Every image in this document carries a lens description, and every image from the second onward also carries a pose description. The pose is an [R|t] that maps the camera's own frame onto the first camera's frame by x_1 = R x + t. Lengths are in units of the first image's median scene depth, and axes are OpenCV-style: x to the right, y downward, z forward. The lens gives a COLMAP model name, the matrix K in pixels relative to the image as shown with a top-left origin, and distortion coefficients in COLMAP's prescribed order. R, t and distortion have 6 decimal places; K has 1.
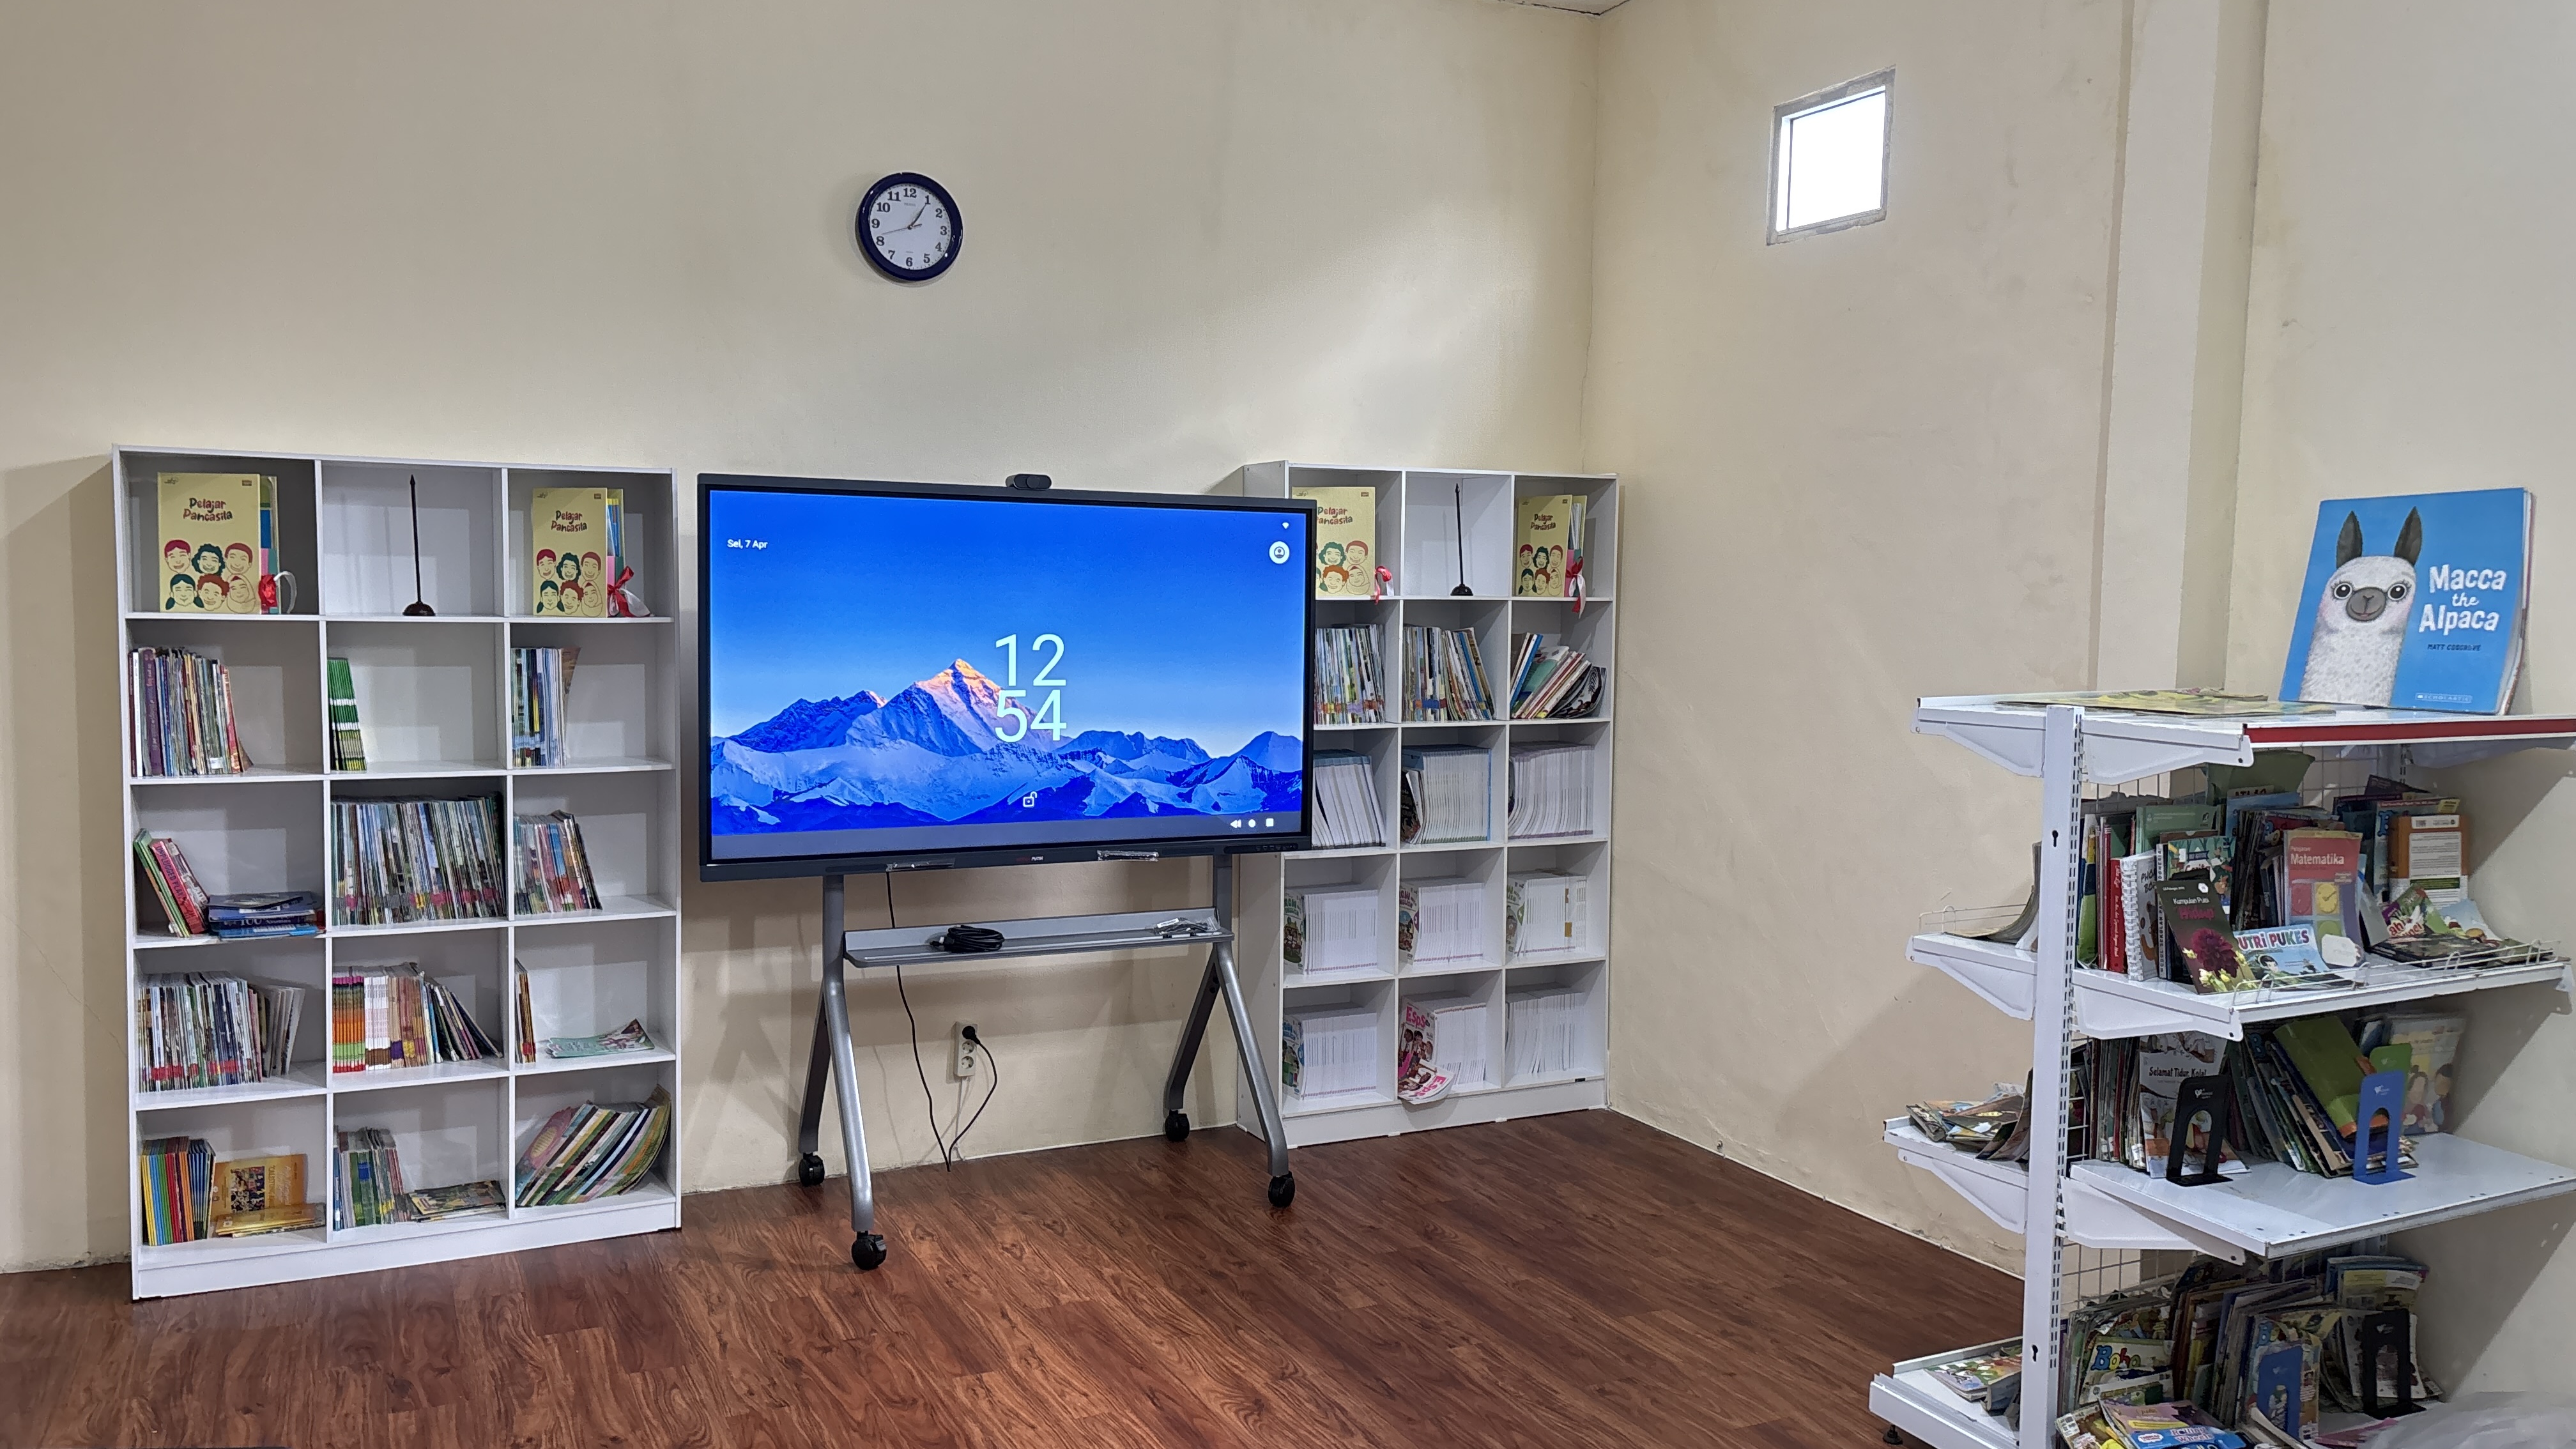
lens RADIAL K [[1911.9, 0, 1291.4], [0, 1911.9, 708.6], [0, 0, 1]] dist [0.074868, -0.106314]
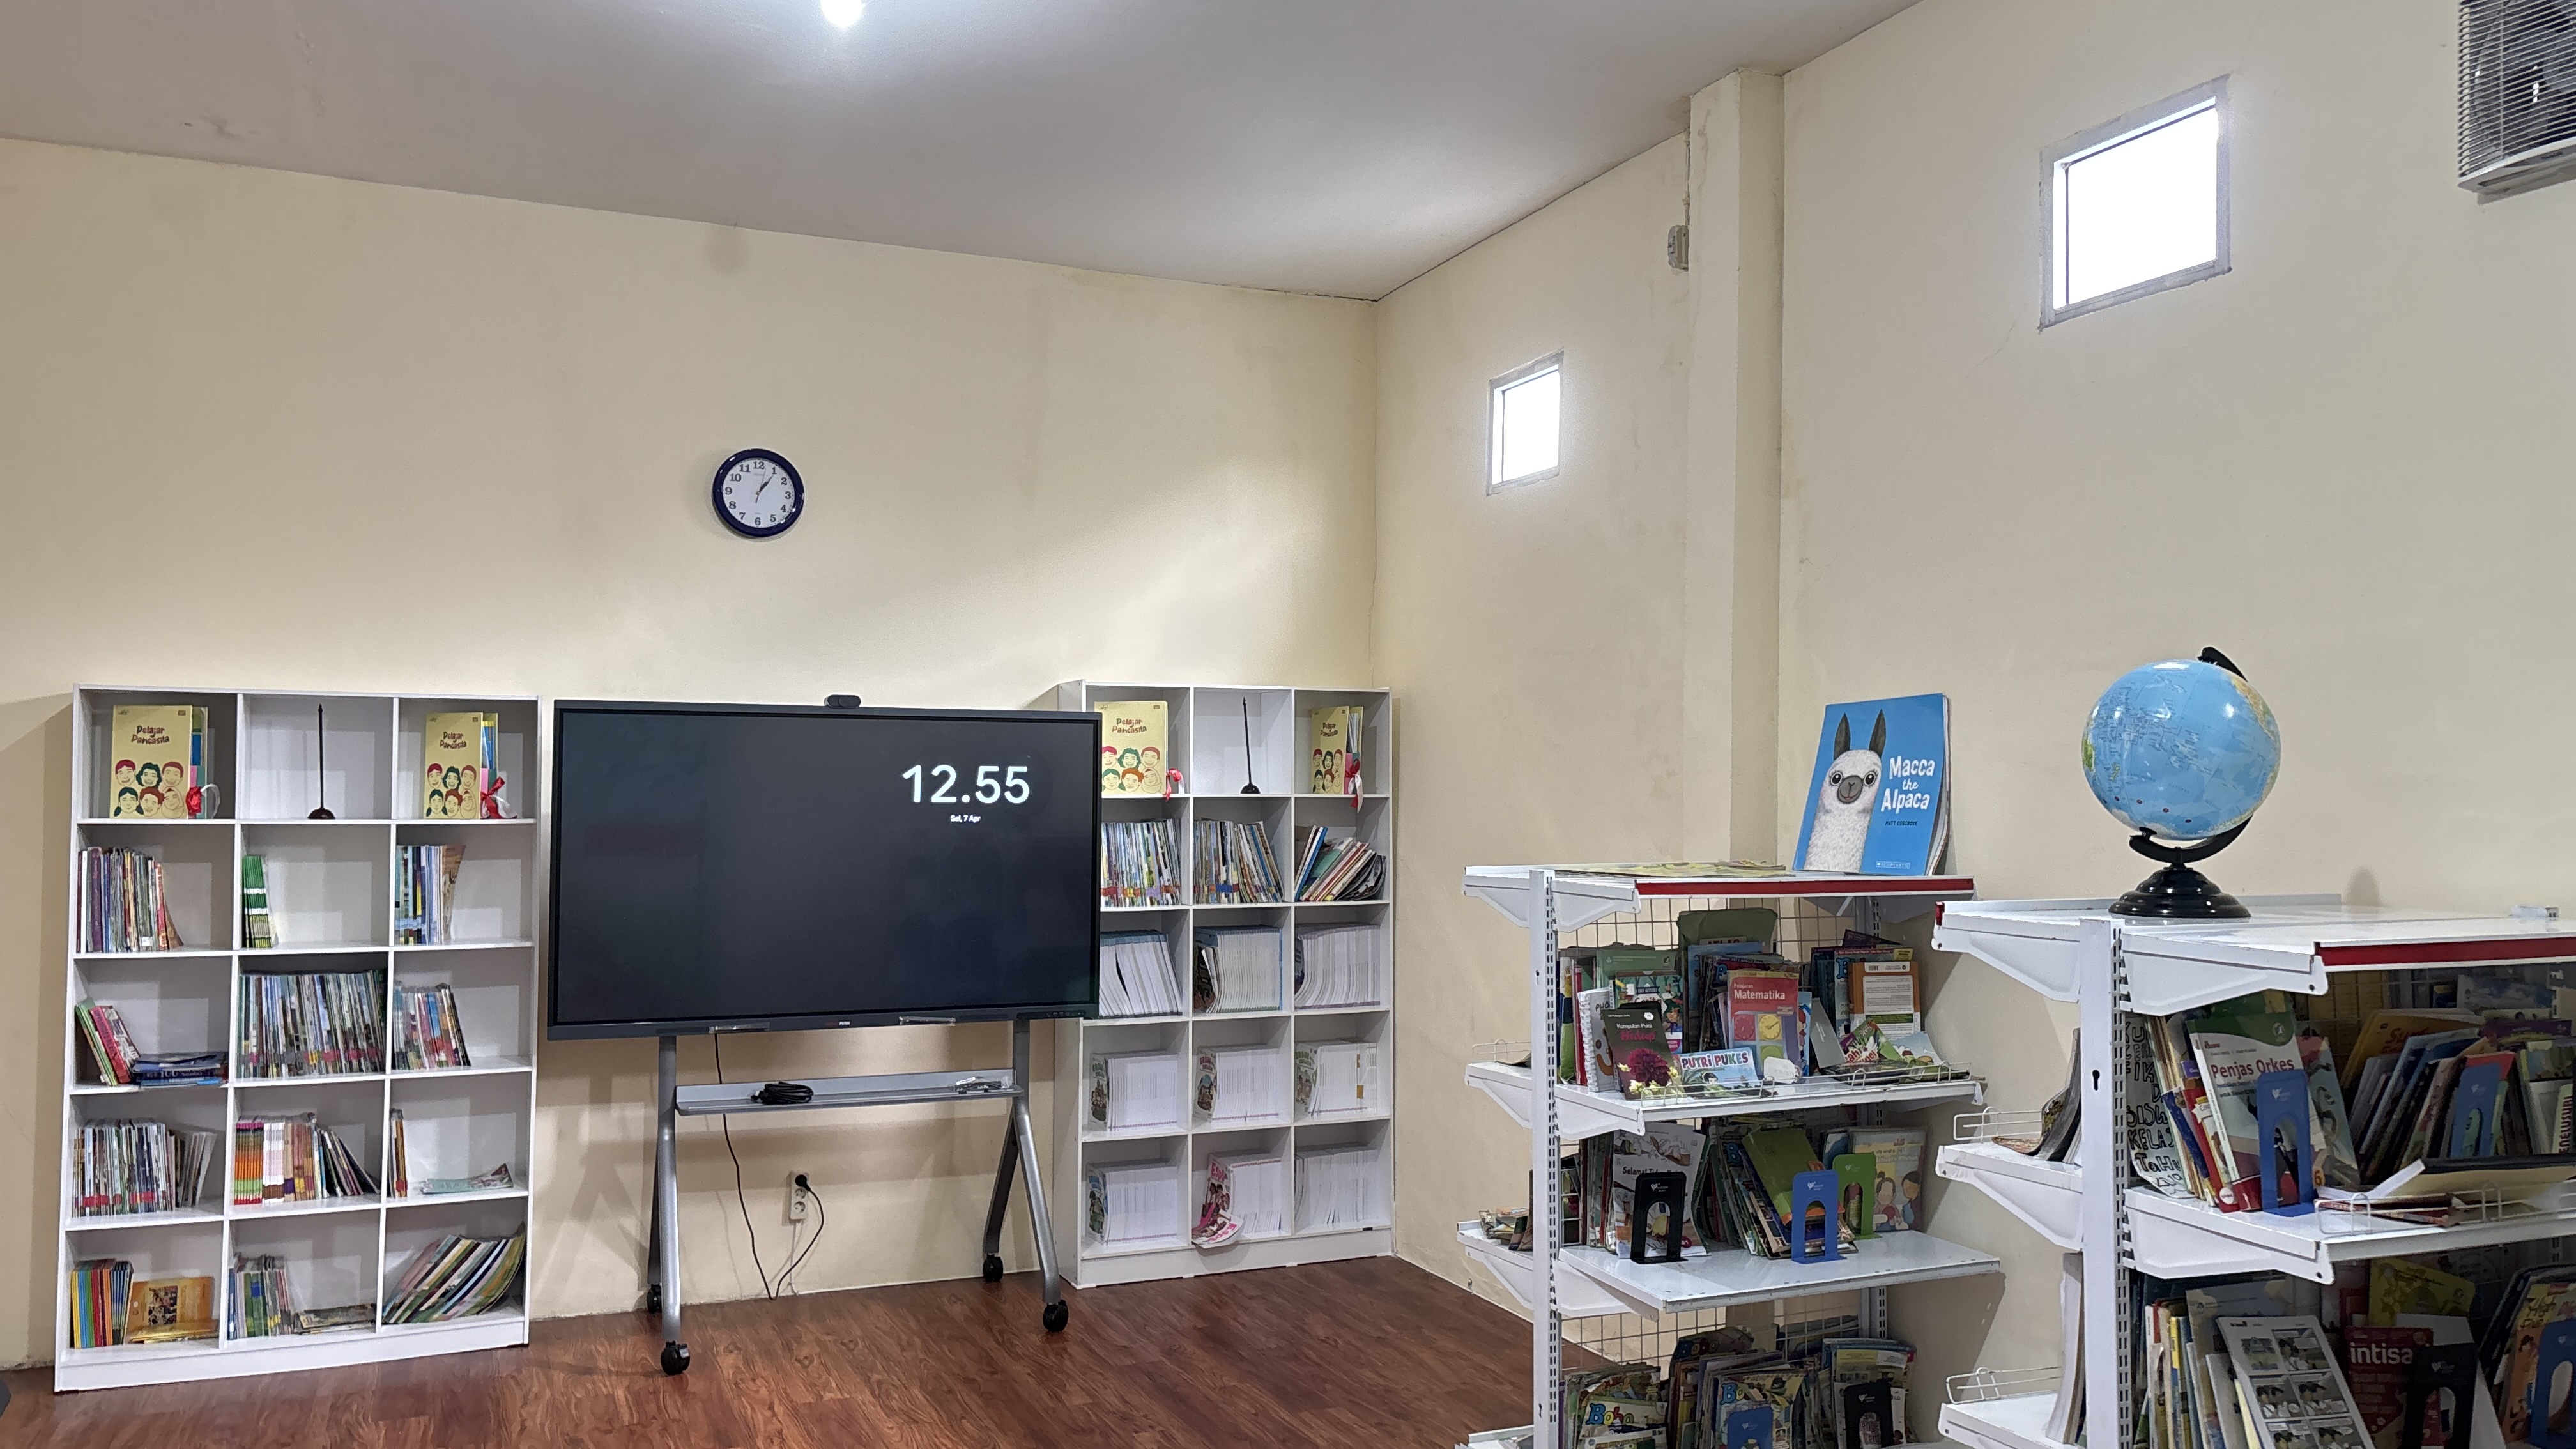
lens RADIAL K [[1911.9, 0, 1291.4], [0, 1911.9, 708.6], [0, 0, 1]] dist [0.074868, -0.106314]
pose [[0.998784, -0.013283, -0.047479, 0.216065], [0.007985, 0.993890, -0.110089, 0.021481], [0.048652, 0.109576, 0.992787, -0.185365]]
